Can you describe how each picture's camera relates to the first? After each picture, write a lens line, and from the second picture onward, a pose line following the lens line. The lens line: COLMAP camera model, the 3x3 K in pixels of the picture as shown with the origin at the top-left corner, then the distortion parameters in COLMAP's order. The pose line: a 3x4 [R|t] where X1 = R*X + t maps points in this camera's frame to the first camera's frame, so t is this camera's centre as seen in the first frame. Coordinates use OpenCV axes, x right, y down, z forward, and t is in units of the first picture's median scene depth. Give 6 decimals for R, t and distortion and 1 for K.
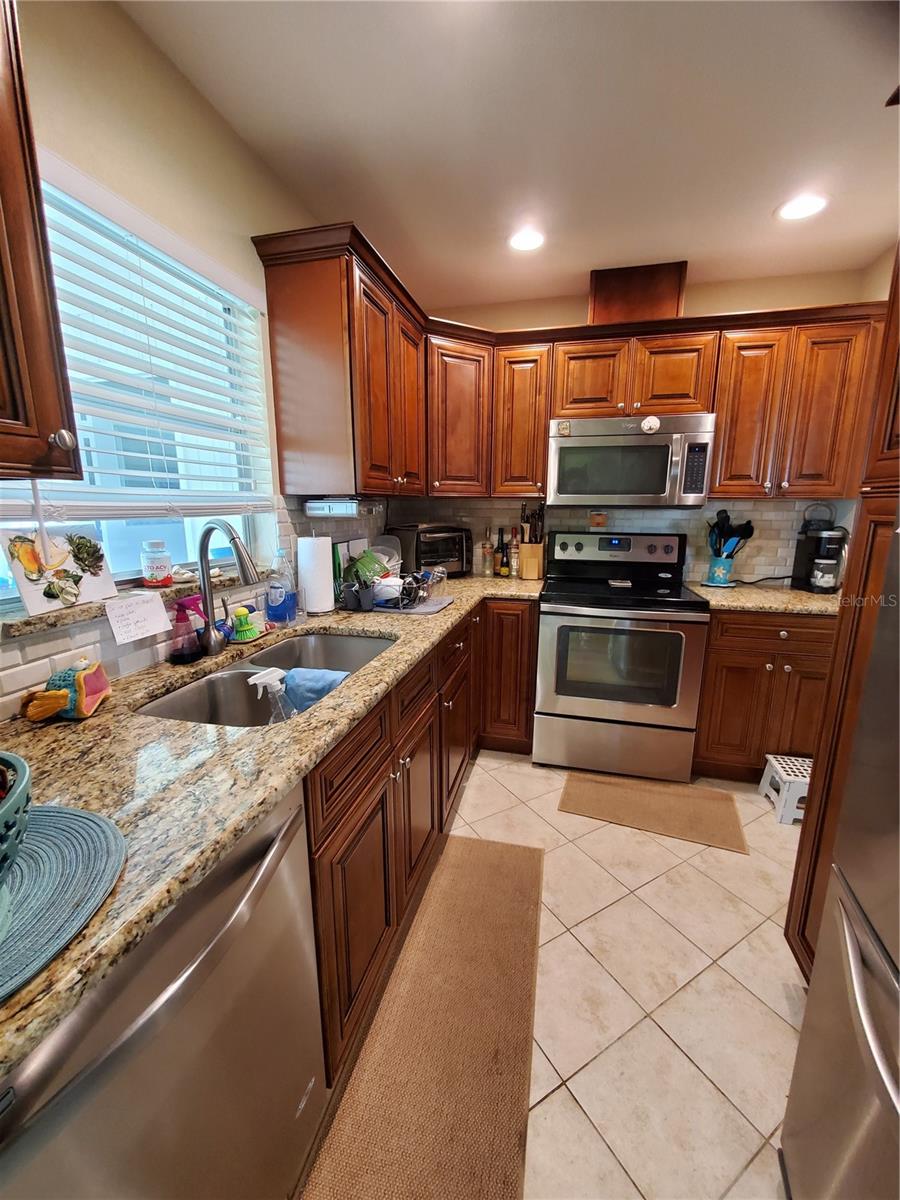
lens RADIAL K [[480.2, 0, 450.0], [0, 480.2, 600.0], [0, 0, 1]] dist [-0.001623, -0.000131]
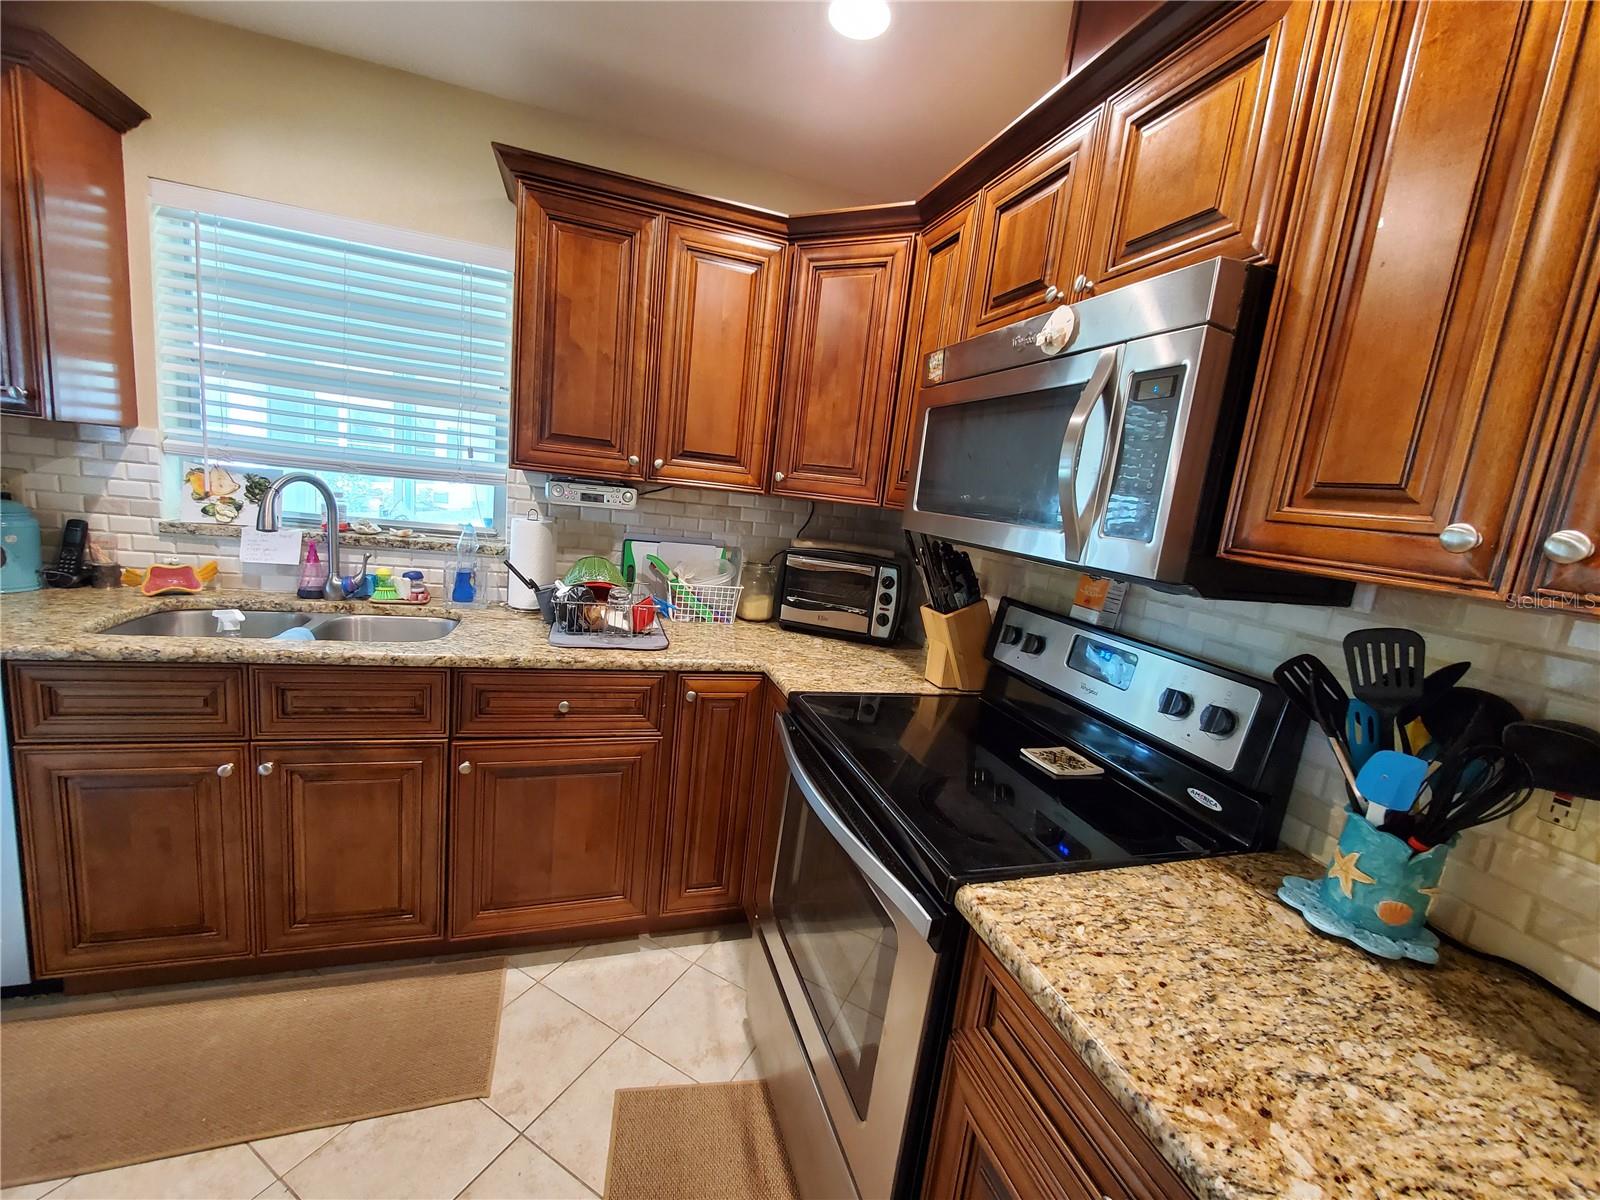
lens RADIAL K [[640.3, 0, 800.3], [0, 640.3, 592.5], [0, 0, 1]] dist [-0.001623, -0.000131]
pose [[0.527921, 0.190746, -0.827596, 0.875242], [-0.270080, 0.961573, 0.049343, -0.181490], [0.805206, 0.197468, 0.559151, 0.739301]]
